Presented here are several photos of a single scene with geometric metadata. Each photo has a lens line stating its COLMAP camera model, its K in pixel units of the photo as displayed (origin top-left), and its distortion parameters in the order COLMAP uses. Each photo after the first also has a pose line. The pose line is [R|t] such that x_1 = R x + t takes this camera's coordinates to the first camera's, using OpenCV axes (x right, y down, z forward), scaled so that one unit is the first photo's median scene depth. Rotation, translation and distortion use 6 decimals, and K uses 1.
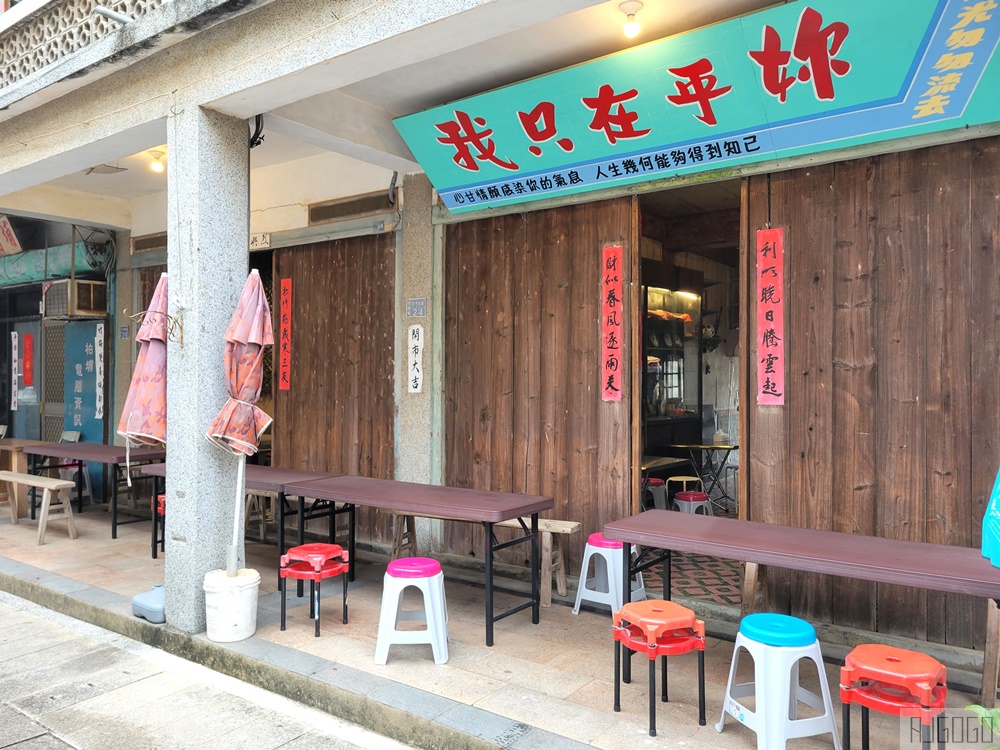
lens RADIAL K [[760.9, 0, 500.1], [0, 760.9, 373.3], [0, 0, 1]] dist [0.008872, -0.010118]
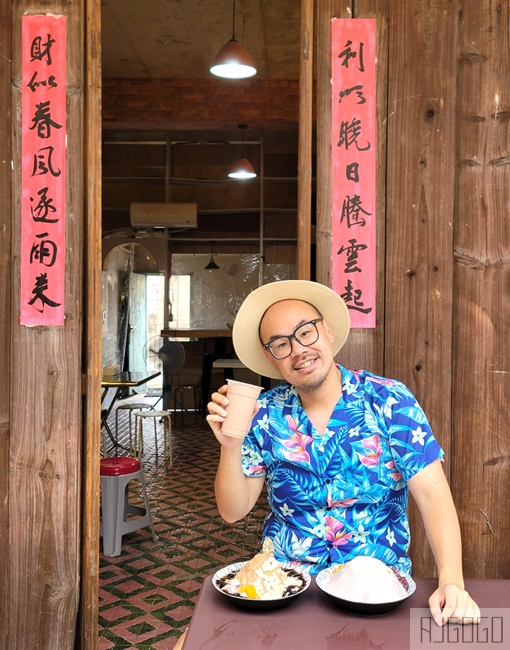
lens RADIAL K [[663.4, 0, 255.0], [0, 663.4, 325.3], [0, 0, 1]] dist [0.033826, 0.000000]
pose [[0.805674, 0.001930, 0.592356, -0.000133], [-0.004583, 0.999985, 0.002975, 0.038672], [-0.592341, -0.005111, 0.805671, 0.649070]]
